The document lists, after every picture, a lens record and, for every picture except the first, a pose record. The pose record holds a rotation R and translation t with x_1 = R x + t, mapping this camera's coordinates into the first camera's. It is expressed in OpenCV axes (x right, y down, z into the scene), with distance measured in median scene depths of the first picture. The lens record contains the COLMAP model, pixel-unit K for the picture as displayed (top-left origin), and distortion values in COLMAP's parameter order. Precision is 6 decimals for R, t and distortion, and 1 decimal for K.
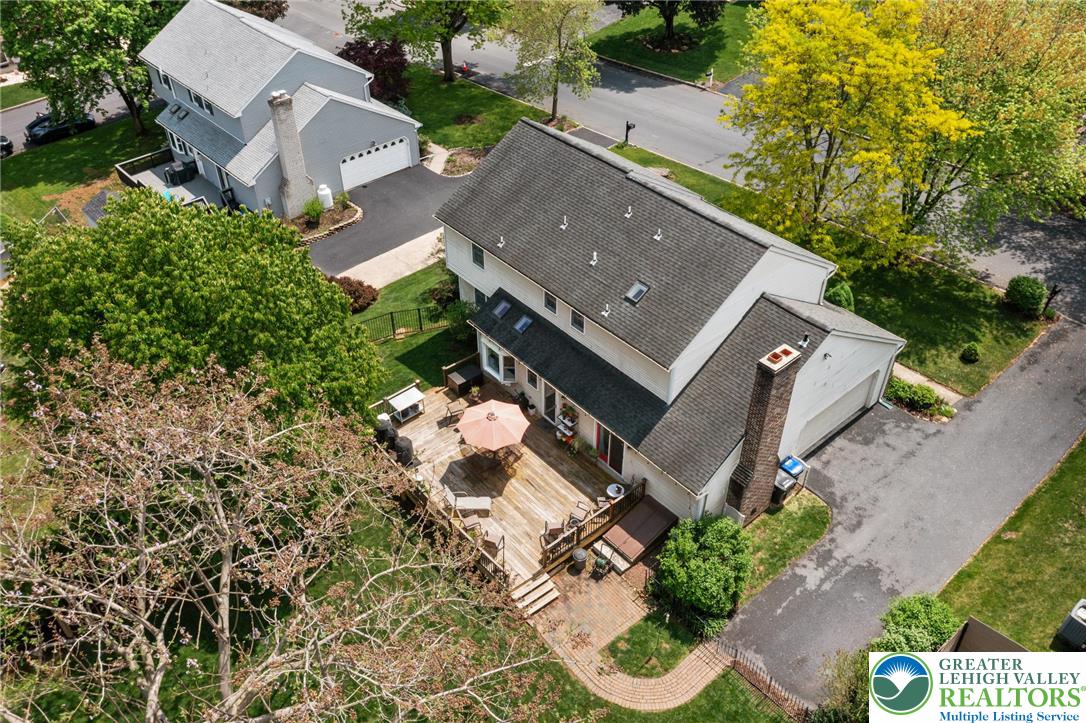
lens RADIAL K [[860.8, 0, 543.0], [0, 860.8, 361.5], [0, 0, 1]] dist [-0.005490, 0.000427]
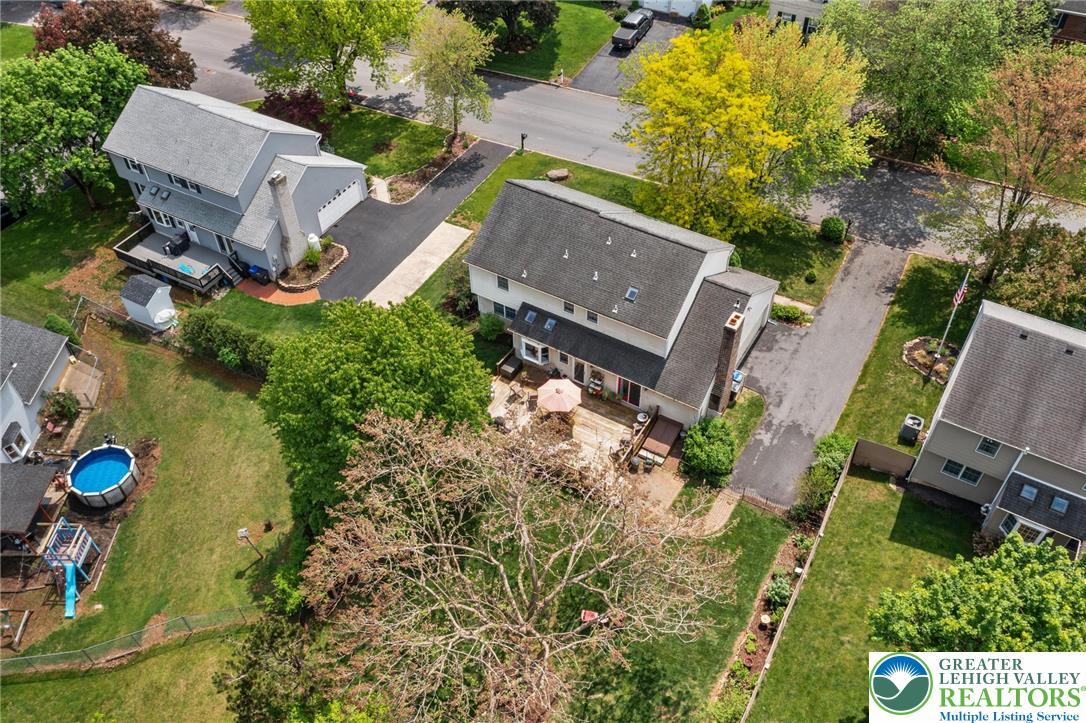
lens RADIAL K [[860.8, 0, 543.0], [0, 860.8, 361.5], [0, 0, 1]] dist [-0.005490, 0.000427]
pose [[0.949393, -0.228304, 0.215709, -0.377956], [0.204679, 0.970627, 0.126452, -0.175178], [-0.238243, -0.075902, 0.968235, -0.459026]]
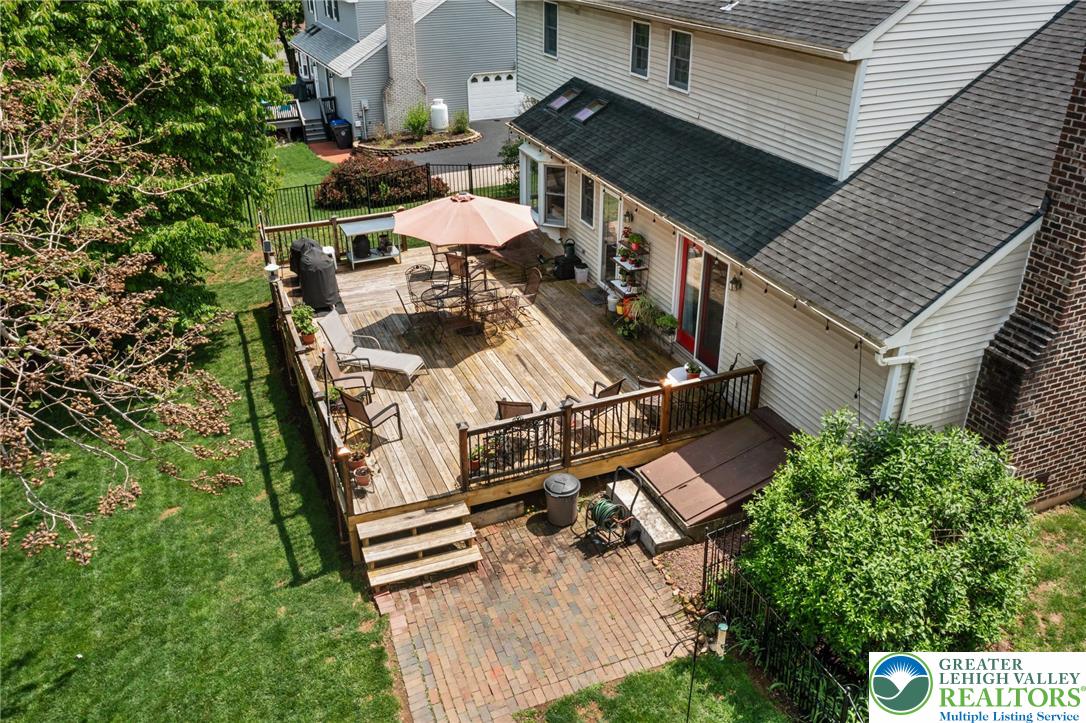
lens RADIAL K [[860.8, 0, 543.0], [0, 860.8, 361.5], [0, 0, 1]] dist [-0.005490, 0.000427]
pose [[0.950877, 0.140362, -0.275920, 0.120791], [-0.192043, 0.966525, -0.170145, 0.208145], [0.242801, 0.214776, 0.946001, 0.523238]]
